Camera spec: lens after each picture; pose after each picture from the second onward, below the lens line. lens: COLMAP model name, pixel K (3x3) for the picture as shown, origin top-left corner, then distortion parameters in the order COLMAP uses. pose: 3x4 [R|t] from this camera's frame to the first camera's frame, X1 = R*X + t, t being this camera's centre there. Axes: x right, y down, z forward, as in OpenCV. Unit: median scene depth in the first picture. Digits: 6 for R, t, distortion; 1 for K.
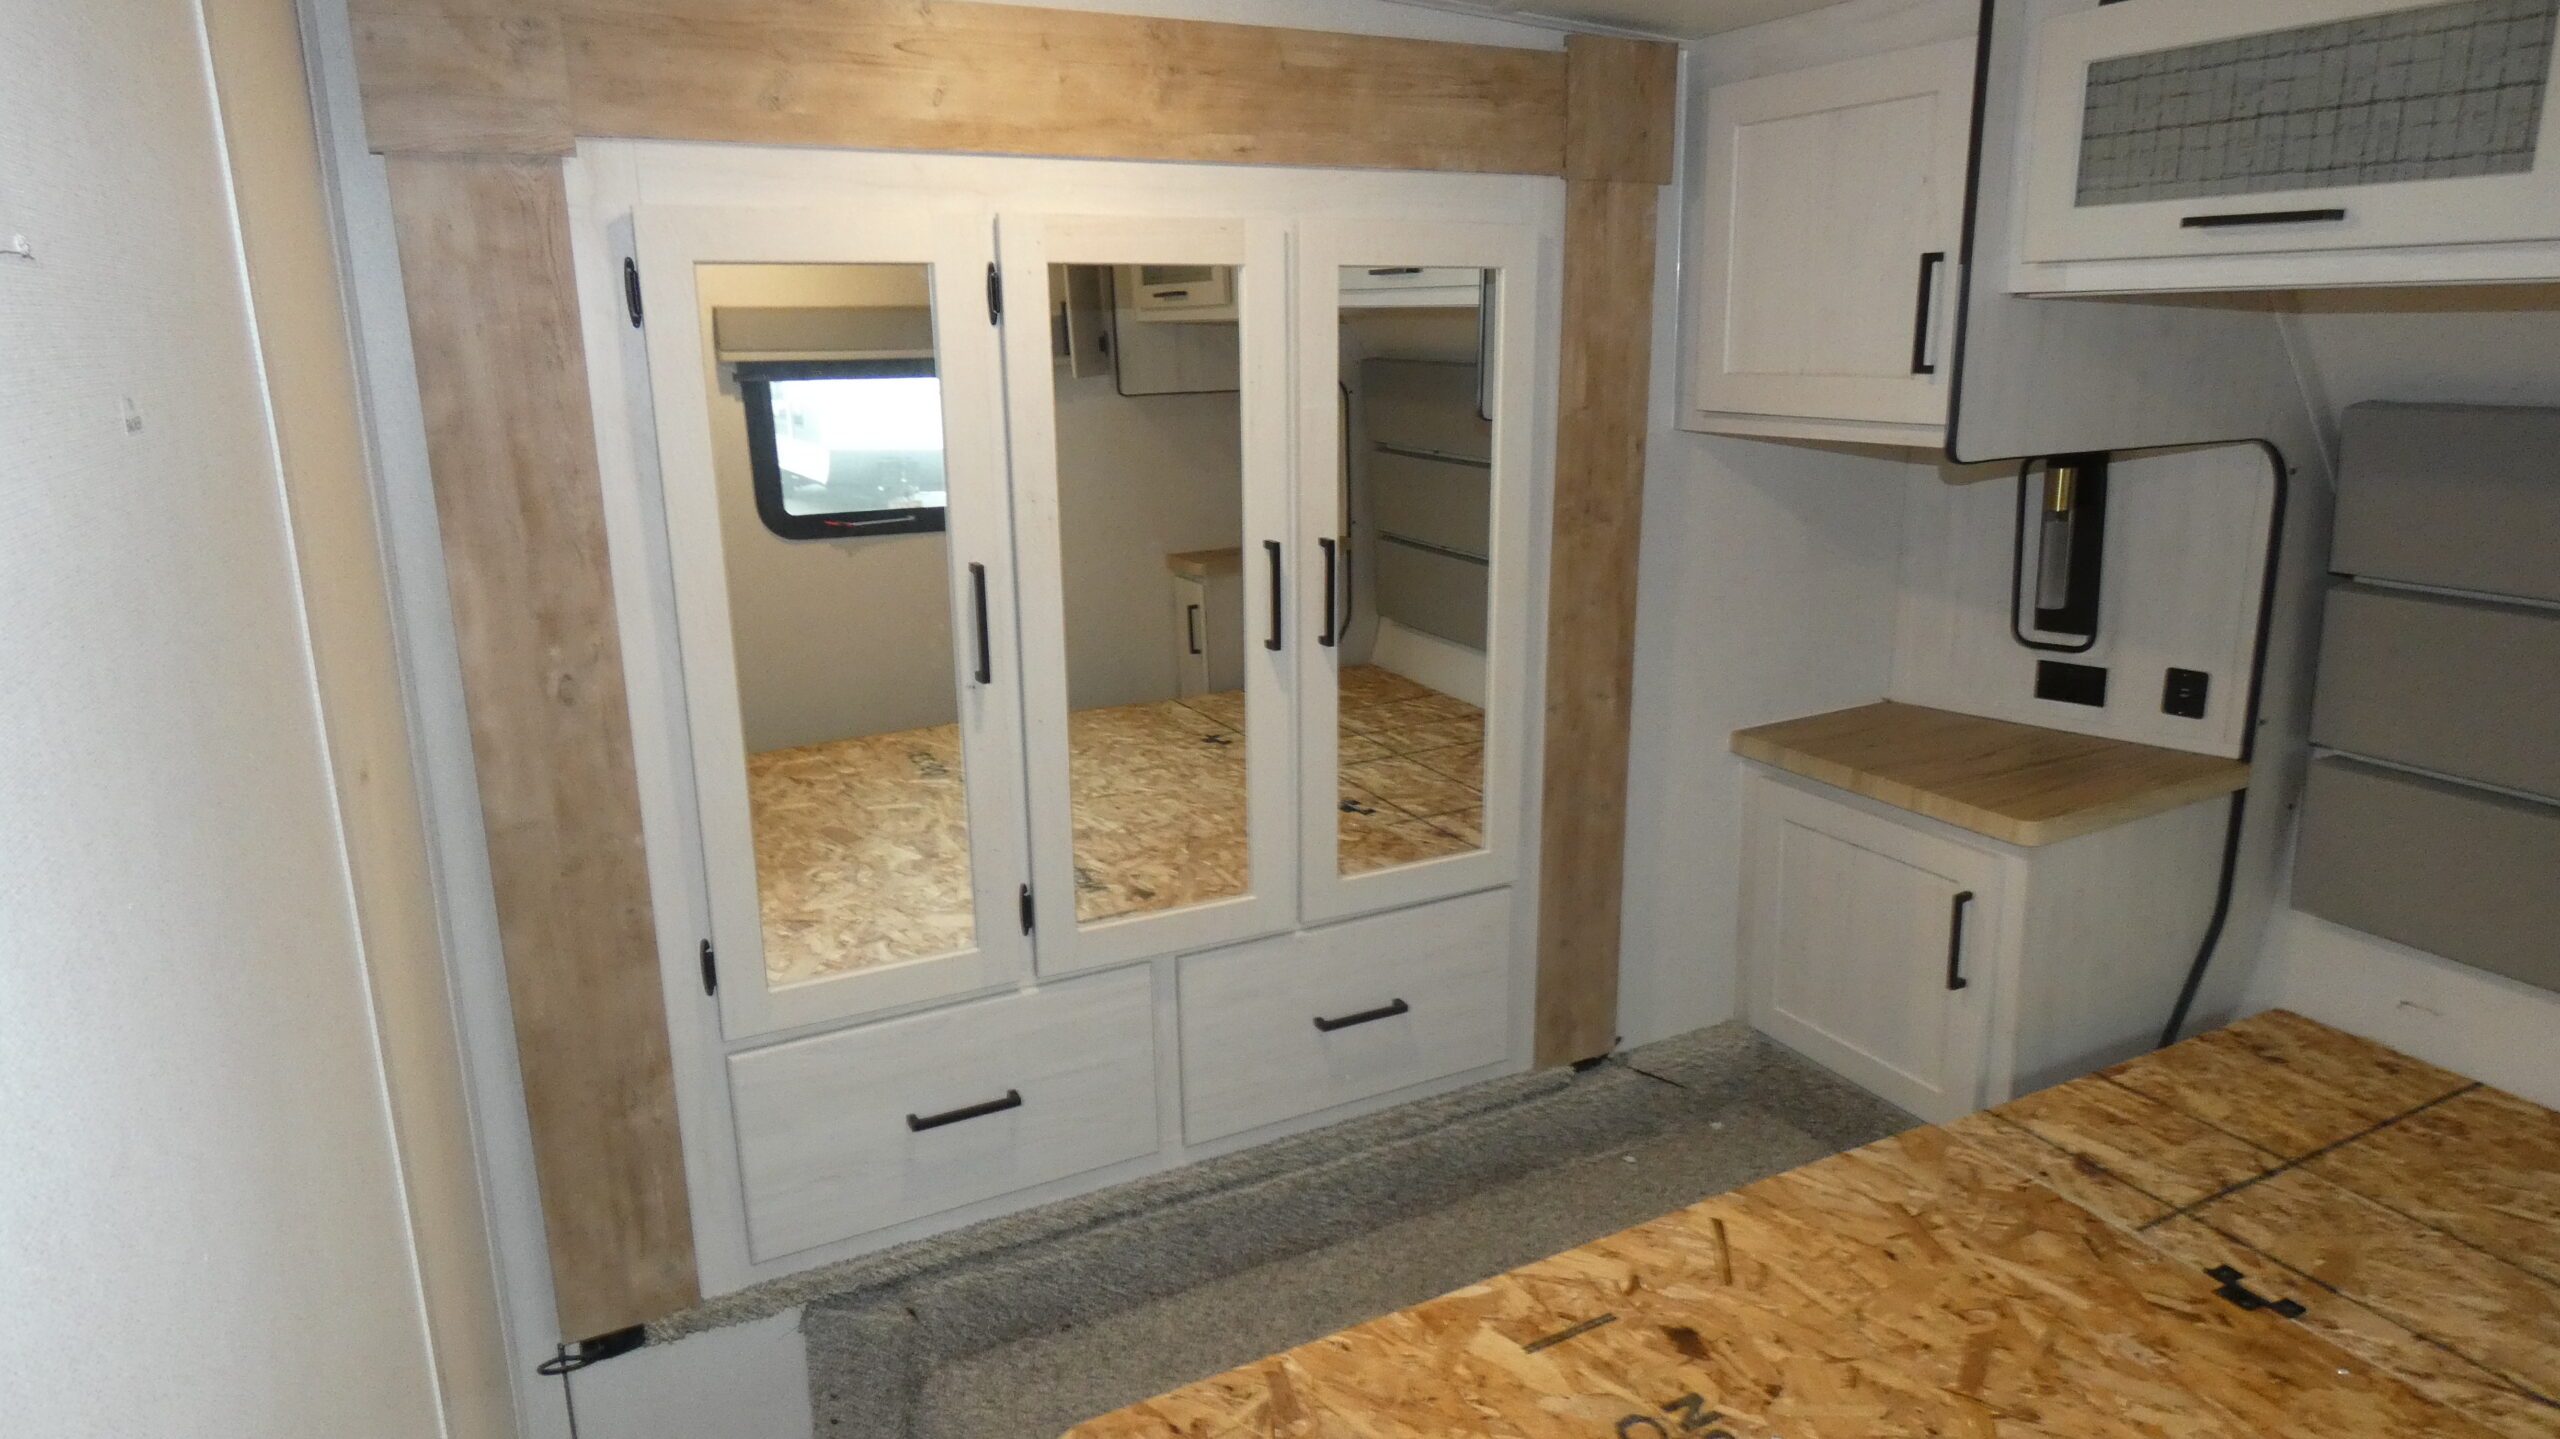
lens RADIAL K [[1542.0, 0, 1280.5], [0, 1542.0, 714.7], [0, 0, 1]] dist [-0.007549, -0.000002]
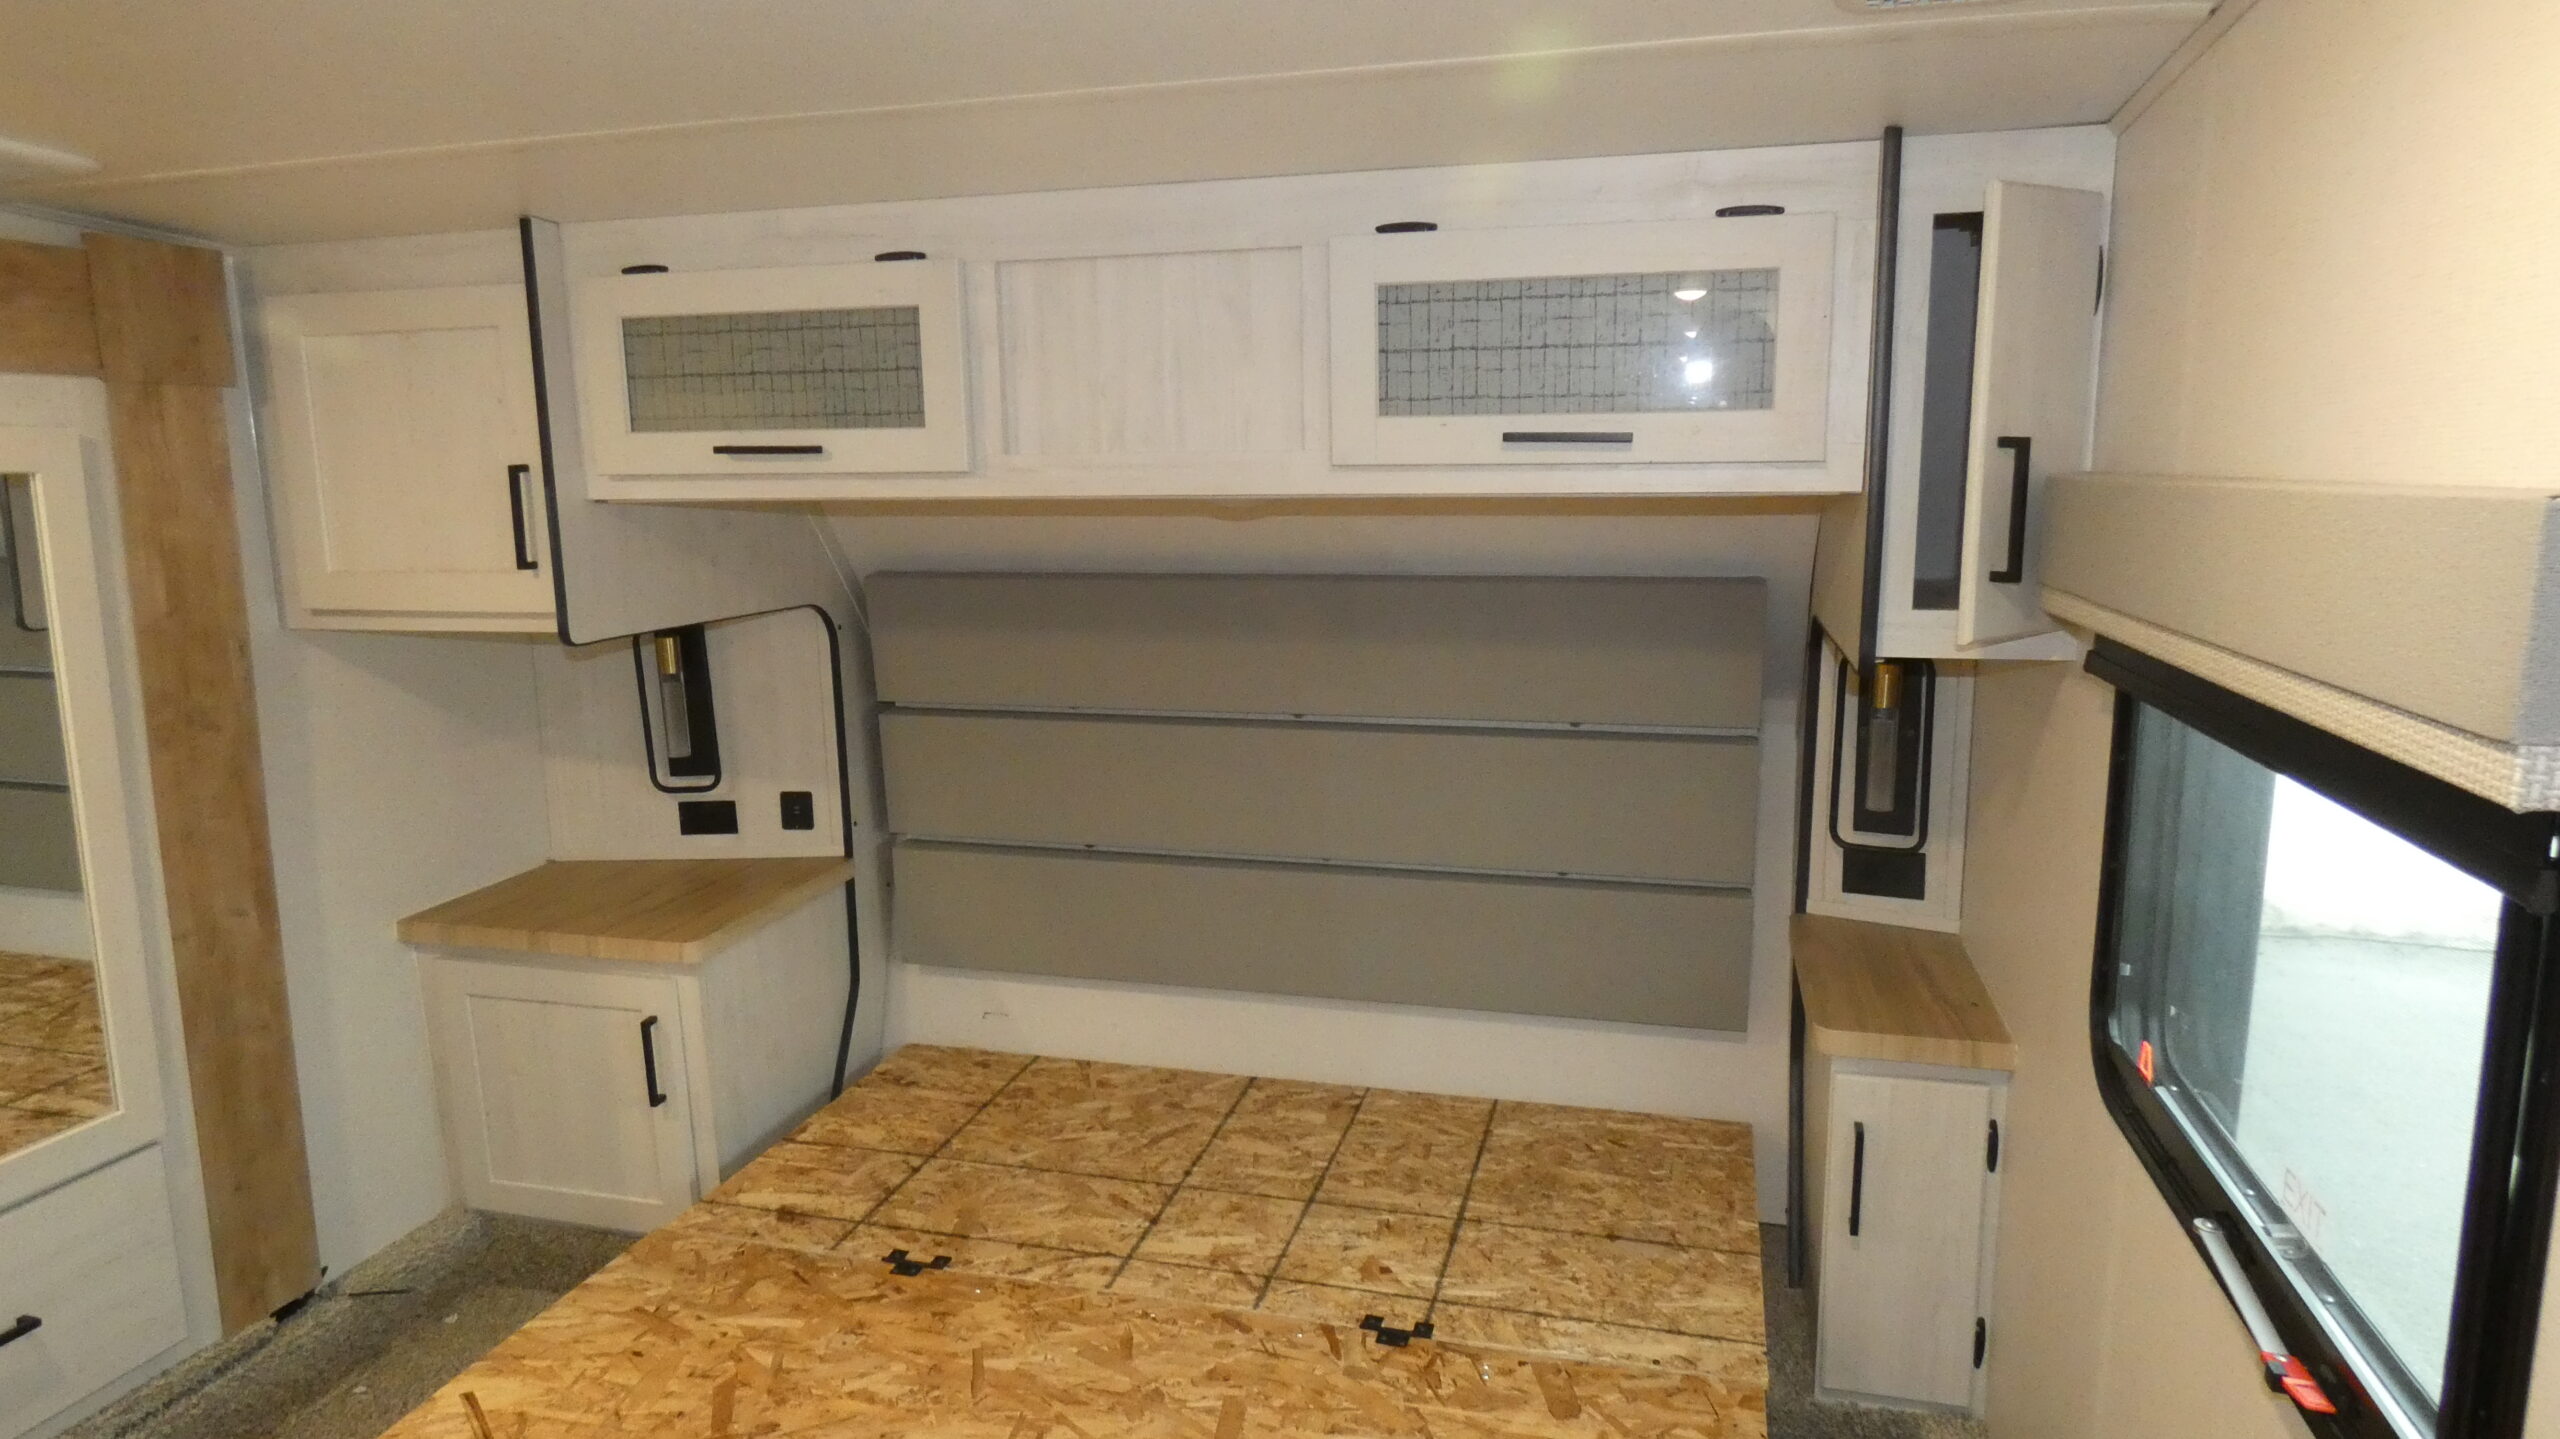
lens RADIAL K [[1542.0, 0, 1280.5], [0, 1542.0, 714.7], [0, 0, 1]] dist [-0.007549, -0.000002]
pose [[0.674332, -0.114174, 0.729548, -0.040843], [0.184311, 0.982728, -0.016565, 0.002431], [-0.715056, 0.145634, 0.683729, -0.136238]]
